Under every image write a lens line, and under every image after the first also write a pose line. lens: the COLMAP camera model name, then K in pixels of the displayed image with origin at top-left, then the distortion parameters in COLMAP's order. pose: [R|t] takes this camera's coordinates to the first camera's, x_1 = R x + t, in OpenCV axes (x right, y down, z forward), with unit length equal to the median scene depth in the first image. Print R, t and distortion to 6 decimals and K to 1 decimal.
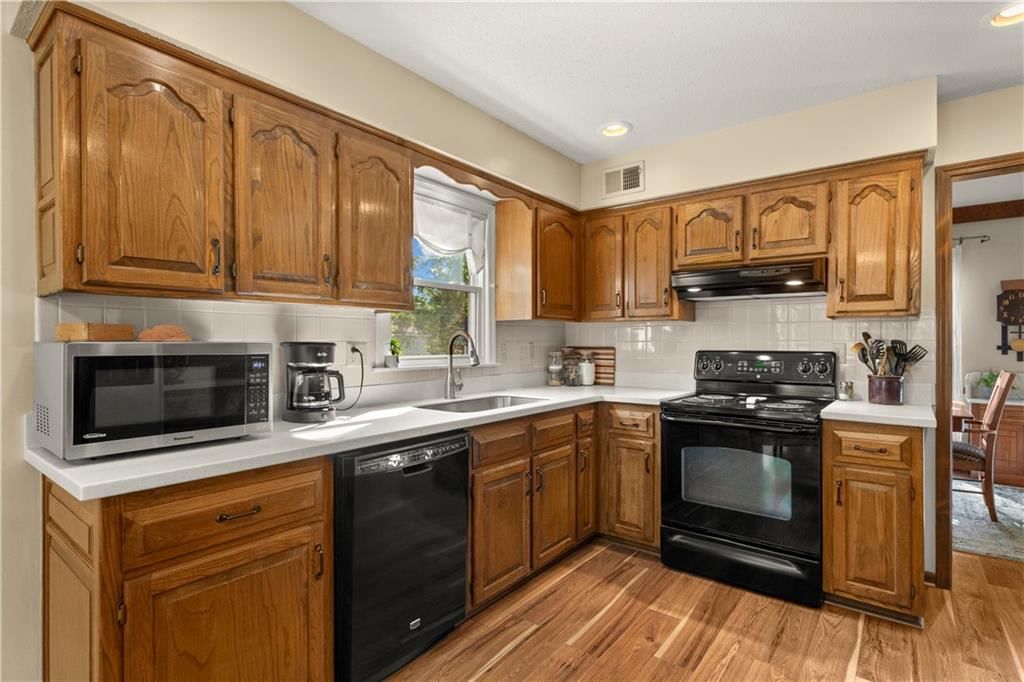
lens RADIAL K [[500.1, 0, 512.0], [0, 500.1, 341.0], [0, 0, 1]] dist [0.002444, 0.000208]
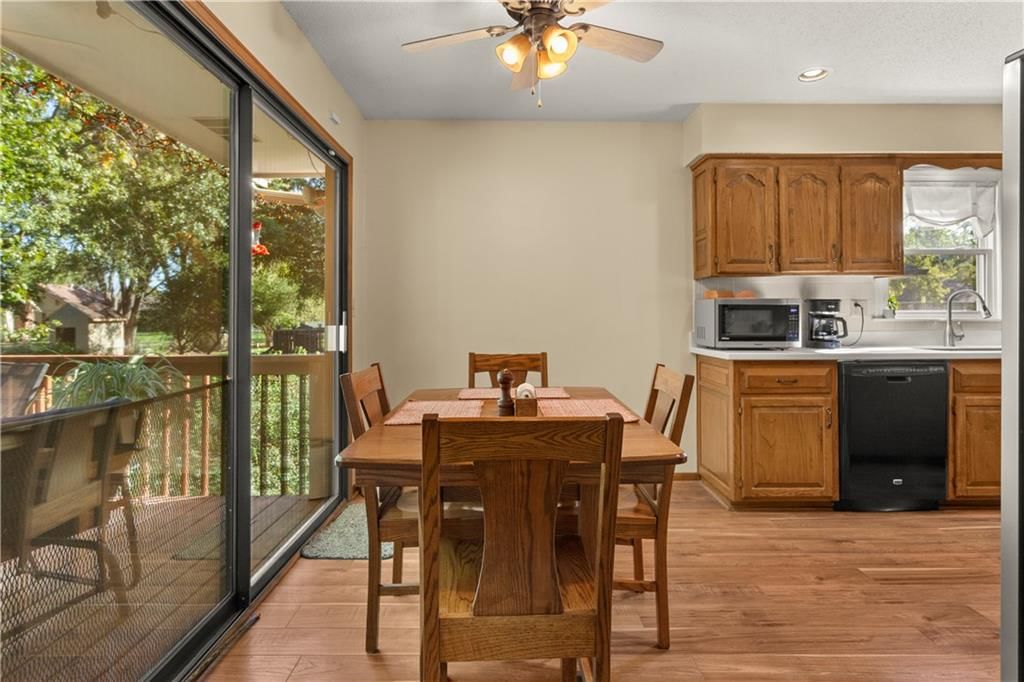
lens RADIAL K [[558.9, 0, 512.8], [0, 558.9, 309.7], [0, 0, 1]] dist [0.000913, 0.000414]
pose [[0.623494, -0.007812, -0.781789, 0.314642], [0.004534, 0.999969, -0.006376, 0.036422], [0.781815, 0.000431, 0.623510, -0.748236]]
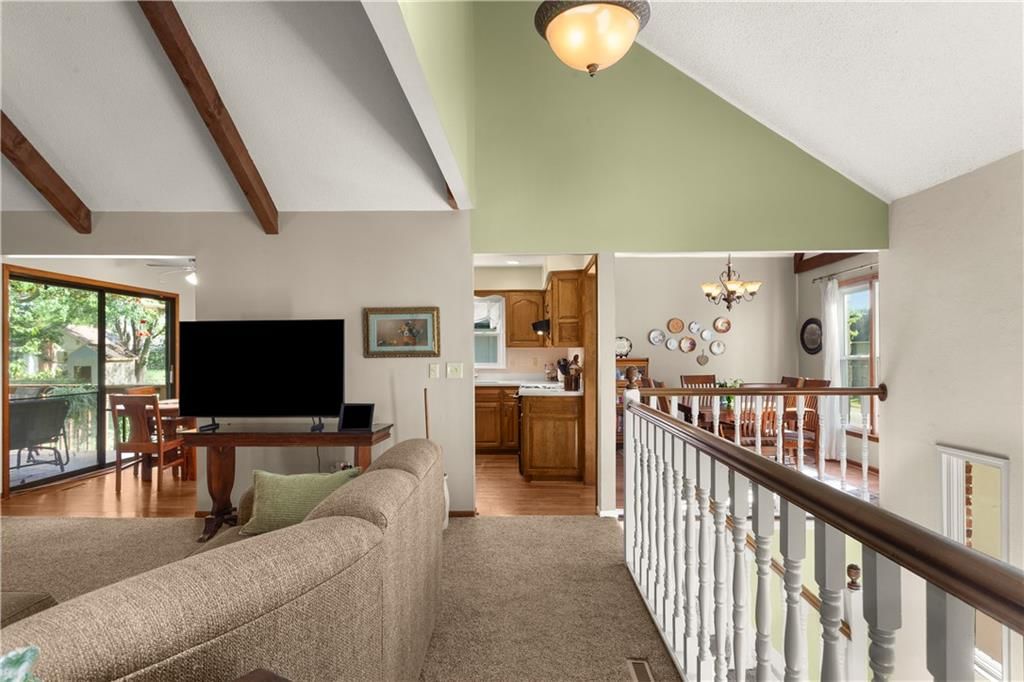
lens RADIAL K [[564.9, 0, 511.4], [0, 564.9, 349.7], [0, 0, 1]] dist [-0.000463, -0.000119]
pose [[0.598690, -0.004990, -0.800965, 2.565589], [0.005843, 0.999981, -0.001863, -0.037476], [0.800959, -0.003565, 0.598708, -0.577183]]
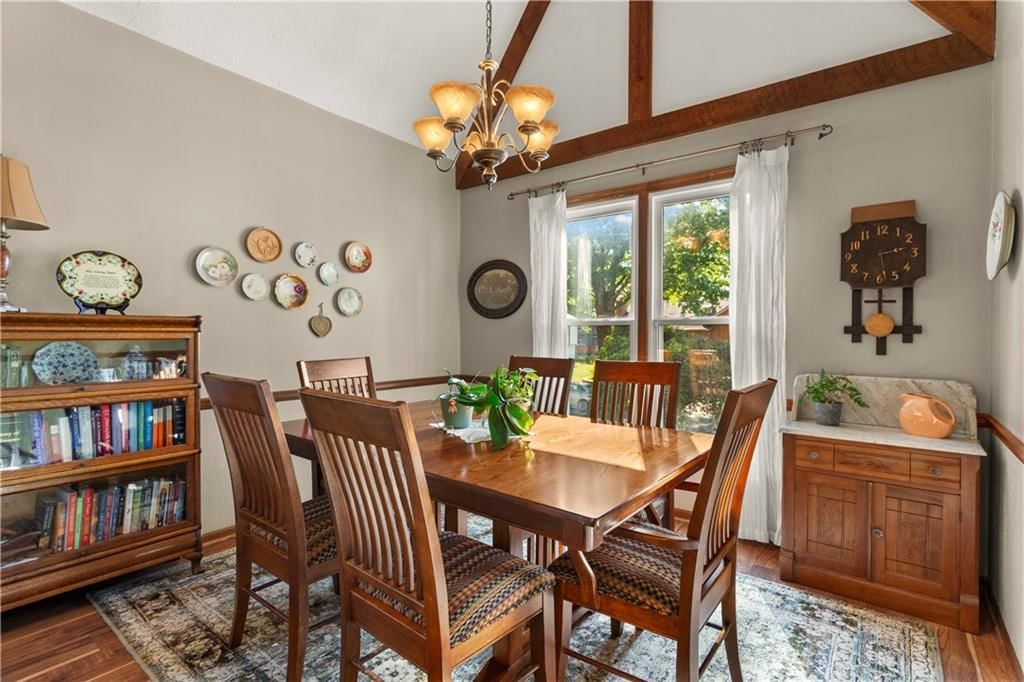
lens RADIAL K [[492.7, 0, 515.9], [0, 492.7, 336.0], [0, 0, 1]] dist [0.000659, 0.000184]
pose [[0.999964, 0.005178, 0.006772, 1.163370], [-0.005254, 0.999922, 0.011362, 0.030422], [-0.006713, -0.011398, 0.999913, 0.888861]]
